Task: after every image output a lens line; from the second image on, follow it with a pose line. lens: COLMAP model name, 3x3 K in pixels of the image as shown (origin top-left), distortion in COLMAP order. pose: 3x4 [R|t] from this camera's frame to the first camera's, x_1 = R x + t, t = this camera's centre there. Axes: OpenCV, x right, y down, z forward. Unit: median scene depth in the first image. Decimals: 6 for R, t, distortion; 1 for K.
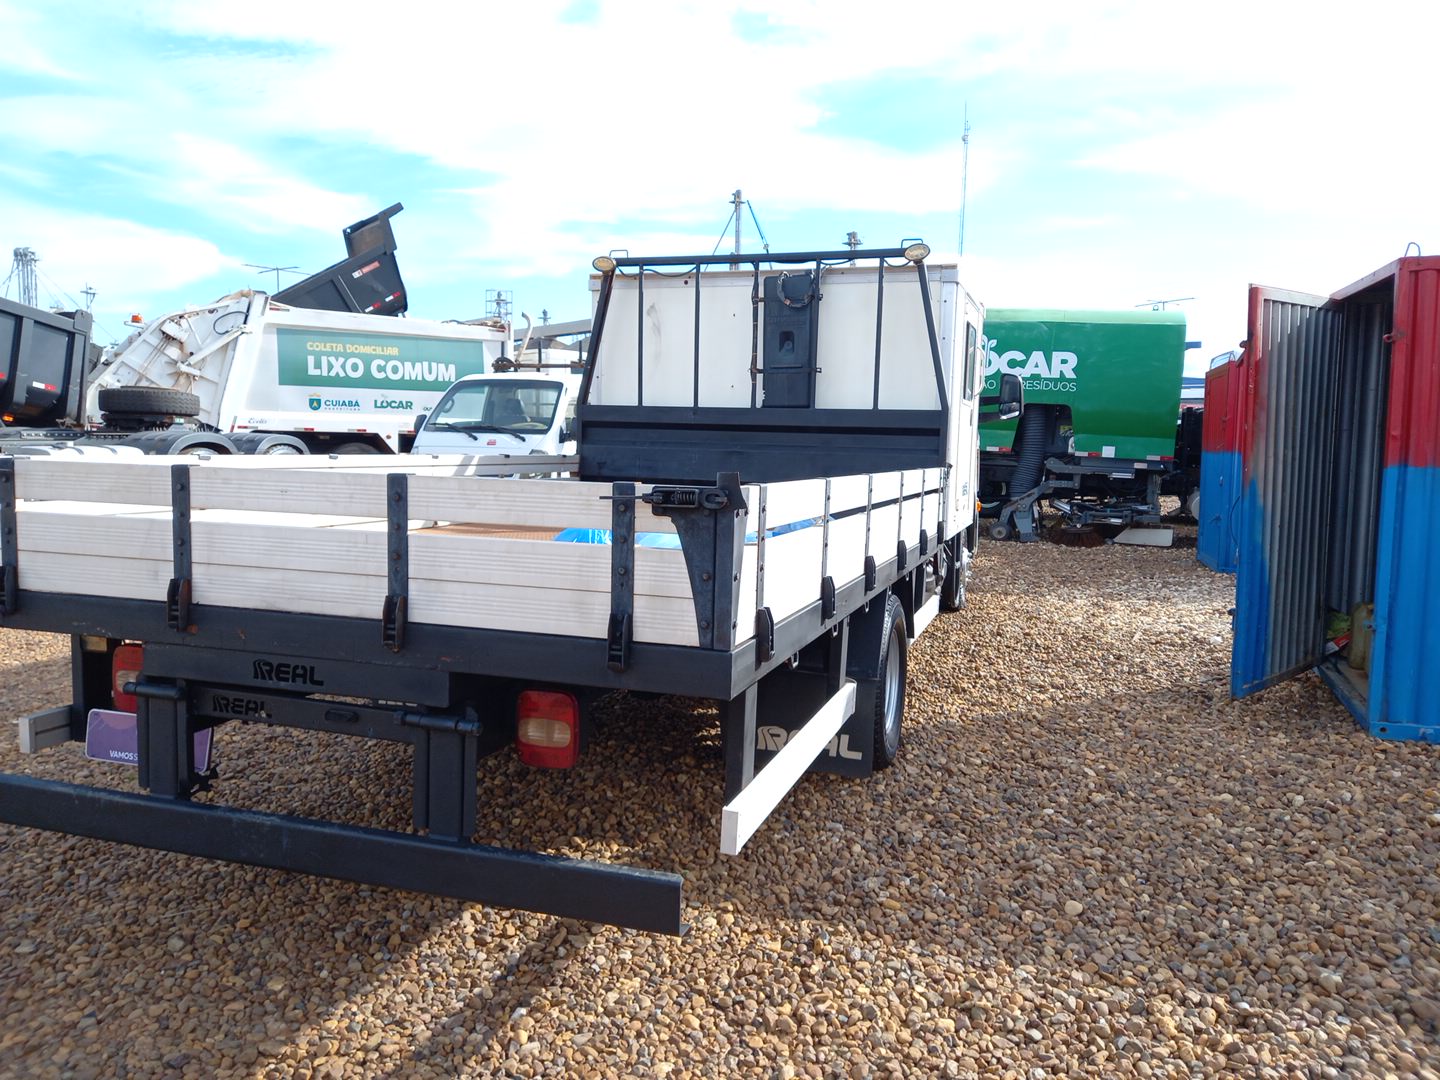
lens RADIAL K [[1034.1, 0, 724.5], [0, 1034.1, 527.9], [0, 0, 1]] dist [0.079964, -0.078282]
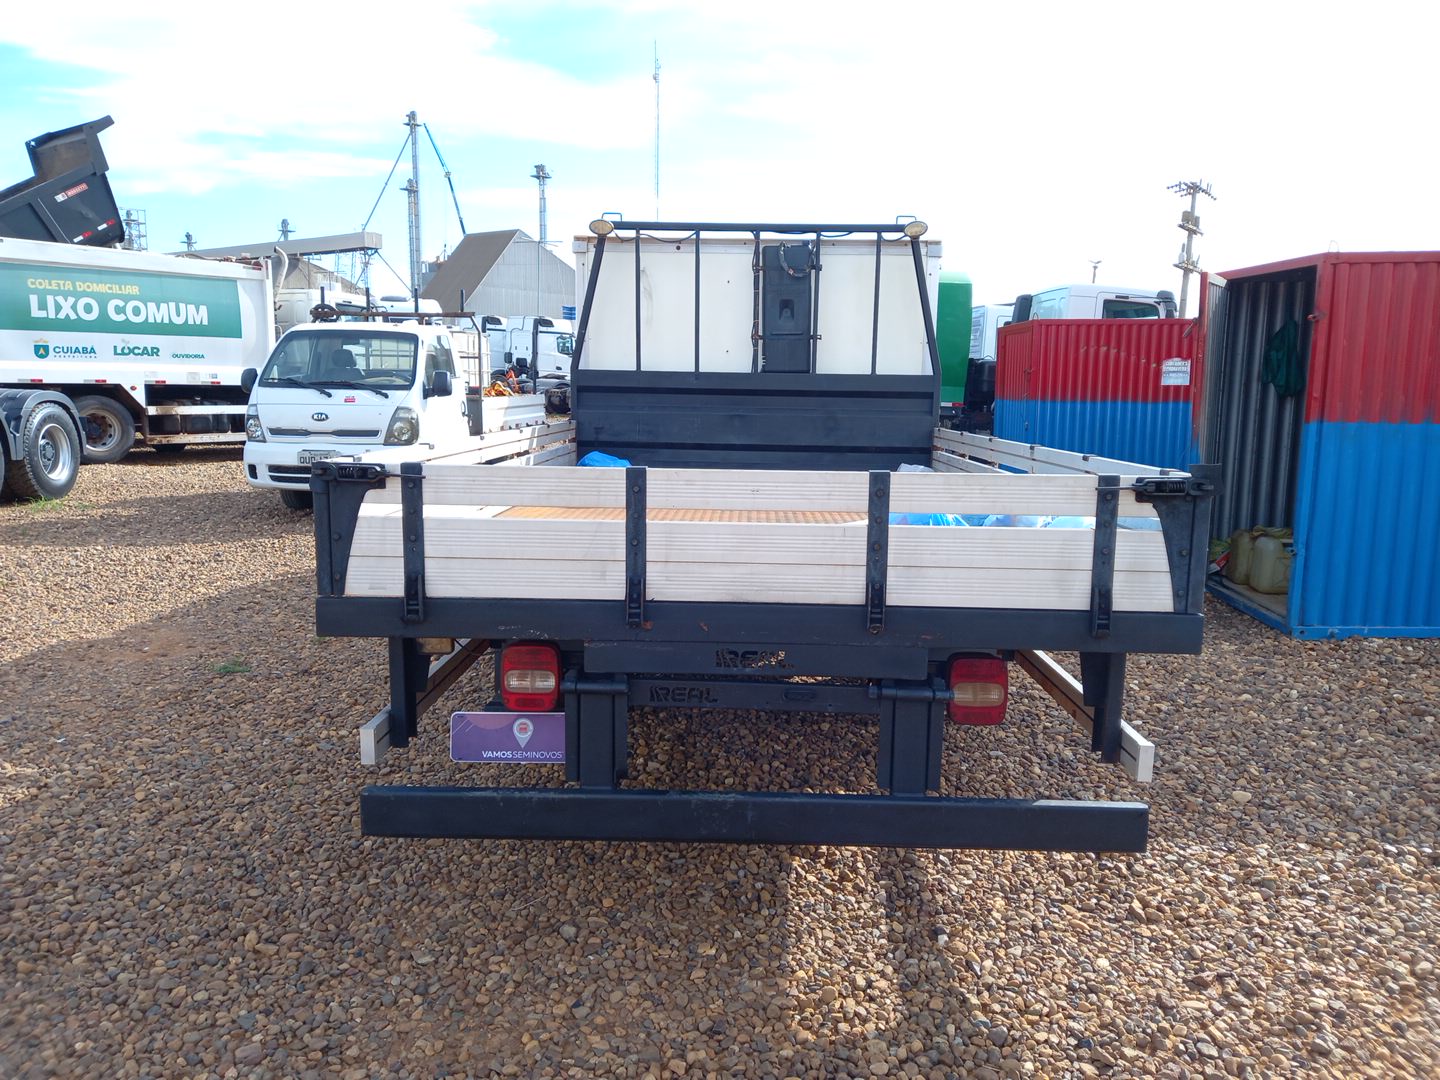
lens RADIAL K [[1034.1, 0, 724.5], [0, 1034.1, 527.9], [0, 0, 1]] dist [0.079964, -0.078282]
pose [[0.958303, -0.048086, 0.281680, -0.305792], [0.031963, 0.997592, 0.061559, -0.025523], [-0.283961, -0.049989, 0.957532, 0.001525]]
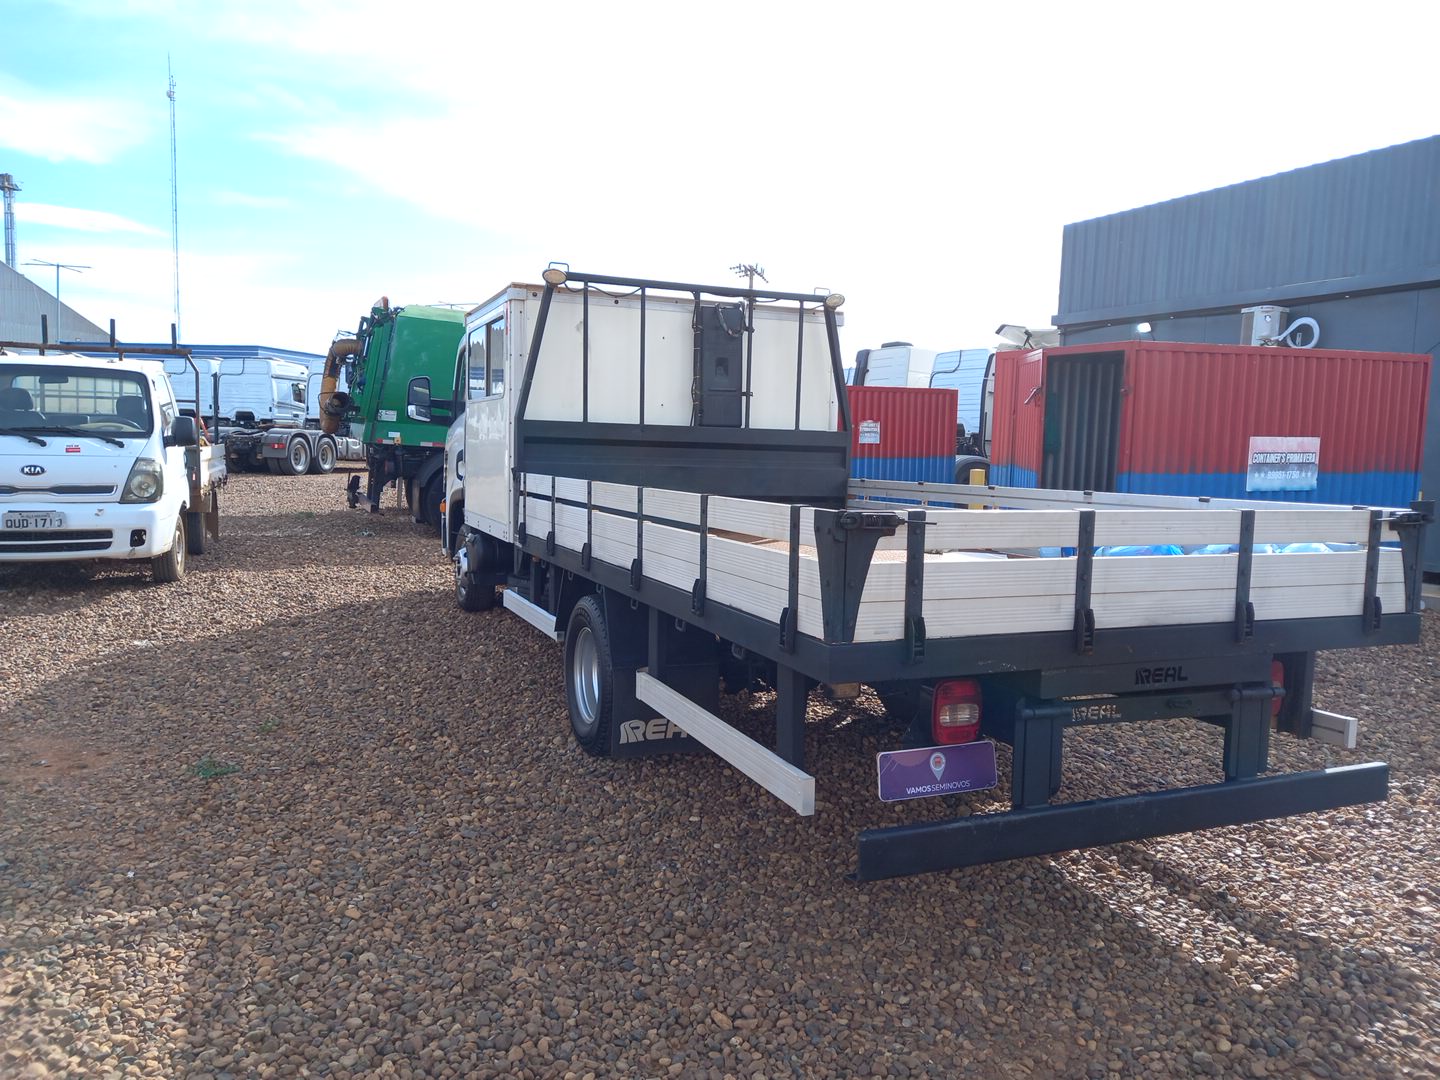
lens RADIAL K [[1034.1, 0, 724.5], [0, 1034.1, 527.9], [0, 0, 1]] dist [0.079964, -0.078282]
pose [[0.755265, -0.054851, 0.653120, -0.664659], [0.048866, 0.998431, 0.027342, -0.038712], [-0.653595, 0.011266, 0.756761, 0.166660]]
